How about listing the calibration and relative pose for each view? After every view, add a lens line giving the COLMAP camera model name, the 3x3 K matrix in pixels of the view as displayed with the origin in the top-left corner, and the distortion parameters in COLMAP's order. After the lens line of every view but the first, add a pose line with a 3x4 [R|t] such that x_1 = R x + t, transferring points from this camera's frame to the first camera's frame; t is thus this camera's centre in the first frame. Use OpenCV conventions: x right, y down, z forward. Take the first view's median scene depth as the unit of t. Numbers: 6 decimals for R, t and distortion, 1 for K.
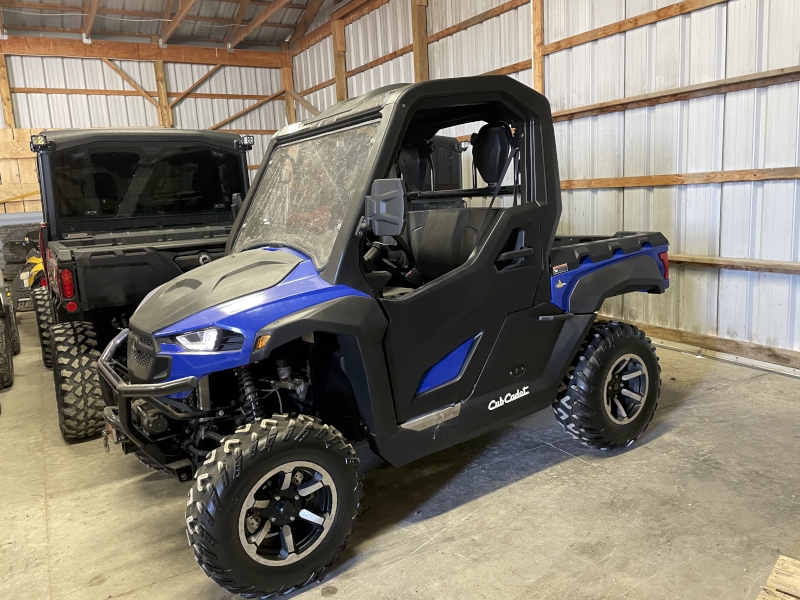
lens RADIAL K [[602.7, 0, 394.6], [0, 602.7, 296.4], [0, 0, 1]] dist [0.092416, -0.113792]
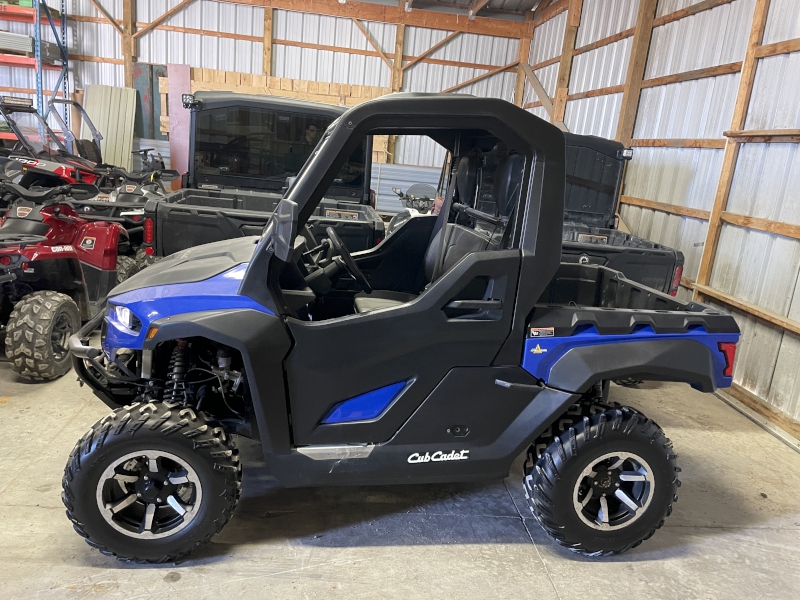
lens RADIAL K [[601.0, 0, 400.0], [0, 601.0, 300.0], [0, 0, 1]] dist [0.085648, -0.103758]
pose [[0.897258, 0.240512, -0.370247, 0.341033], [-0.217208, 0.970560, 0.104091, -0.115172], [0.384382, -0.012976, 0.923083, 0.123057]]
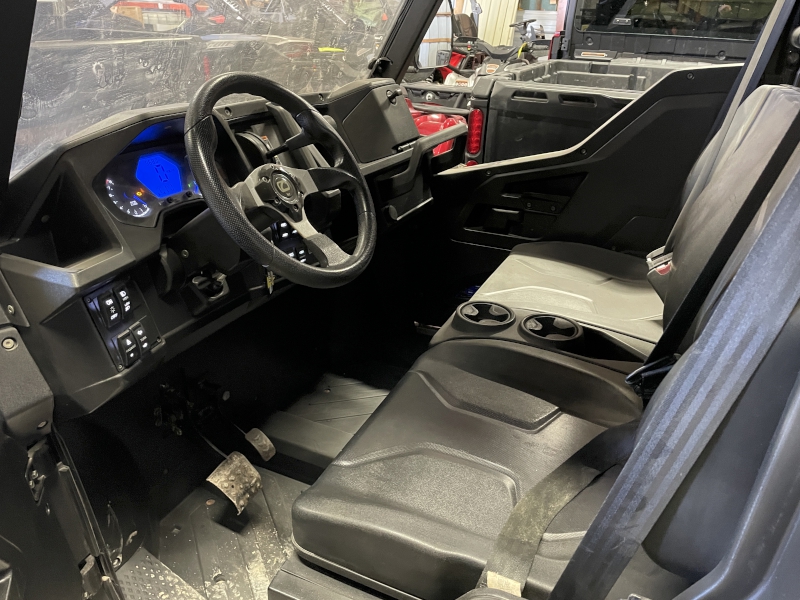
lens RADIAL K [[601.0, 0, 400.0], [0, 601.0, 300.0], [0, 0, 1]] dist [0.085648, -0.103758]
pose [[0.515491, 0.437989, -0.736501, -0.003028], [-0.207186, 0.897706, 0.388843, -0.095594], [0.831470, -0.047852, 0.553505, 0.546461]]
